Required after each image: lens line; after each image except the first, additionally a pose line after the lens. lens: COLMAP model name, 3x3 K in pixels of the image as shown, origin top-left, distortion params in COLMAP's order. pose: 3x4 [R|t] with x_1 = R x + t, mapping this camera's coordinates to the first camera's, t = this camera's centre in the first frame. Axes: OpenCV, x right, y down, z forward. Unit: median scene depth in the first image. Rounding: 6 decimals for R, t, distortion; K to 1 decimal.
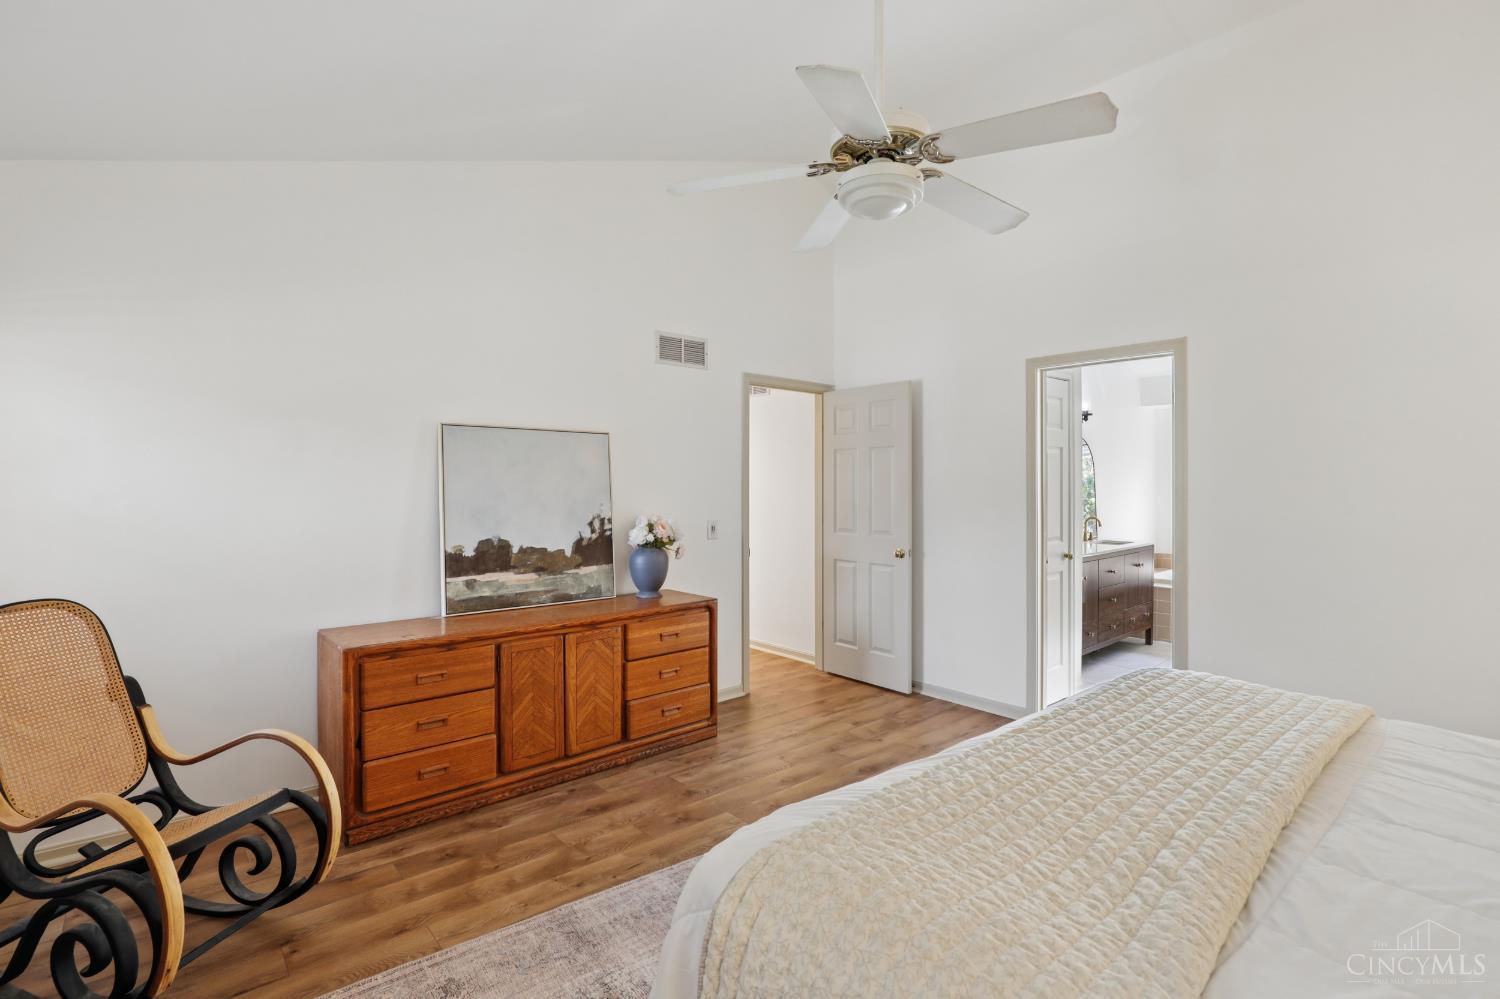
lens RADIAL K [[693.0, 0, 747.1], [0, 693.0, 488.0], [0, 0, 1]] dist [-0.030648, 0.001049]
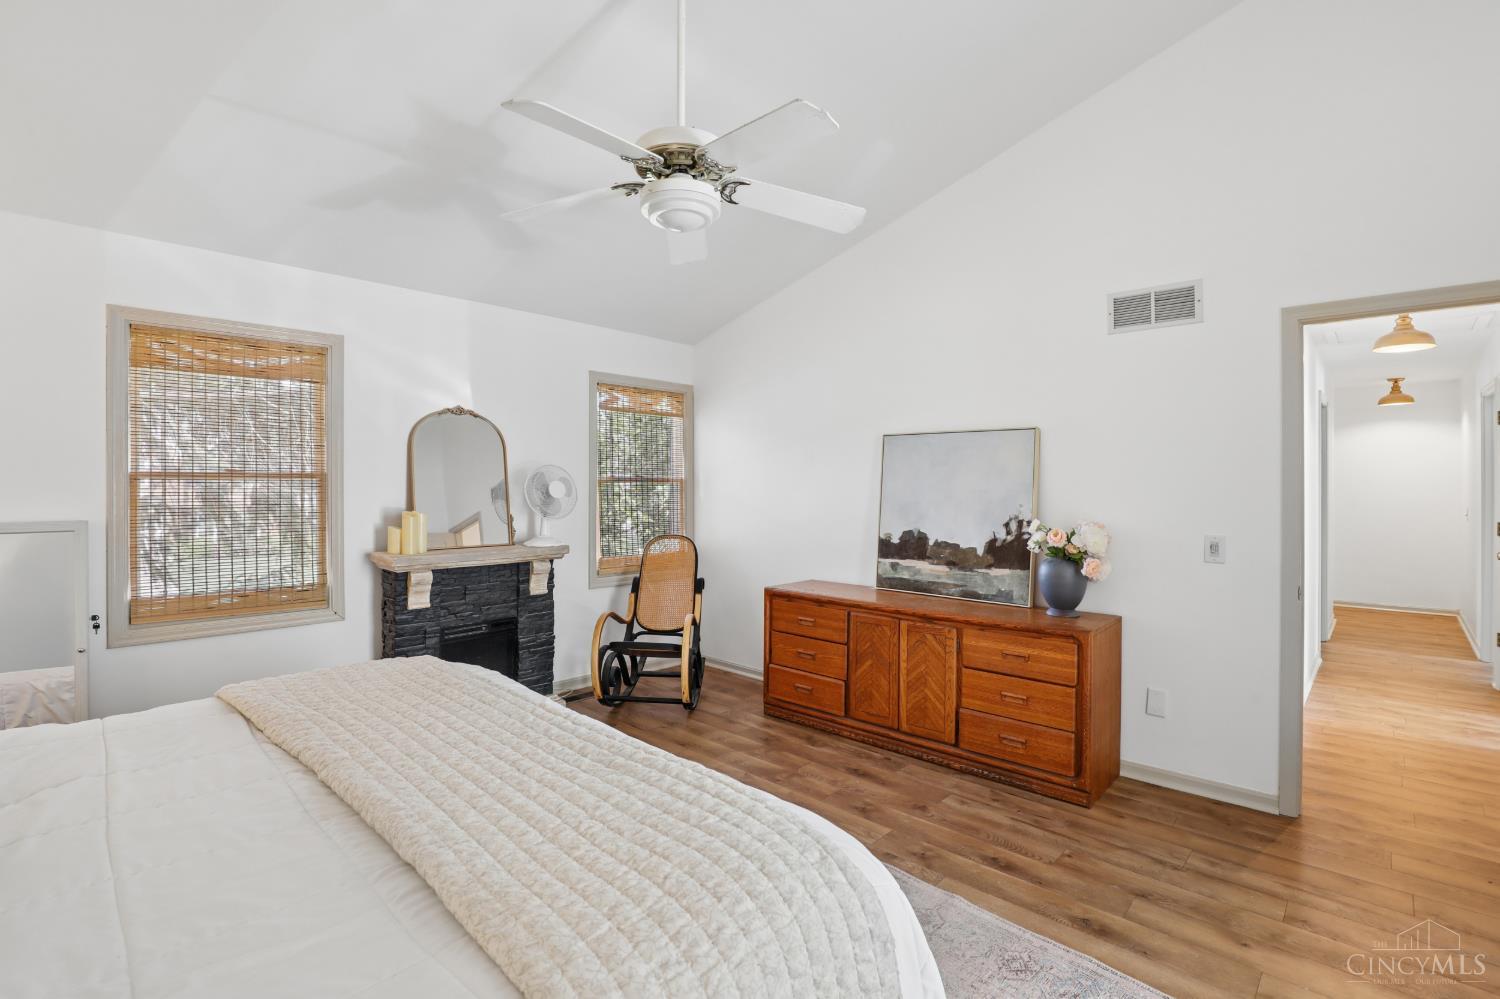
lens RADIAL K [[693.0, 0, 747.1], [0, 693.0, 488.0], [0, 0, 1]] dist [-0.030648, 0.001049]
pose [[0.107754, 0.008903, -0.994138, 0.749659], [-0.005099, 0.999952, 0.008403, -0.006146], [0.994165, 0.004164, 0.107794, 0.590804]]
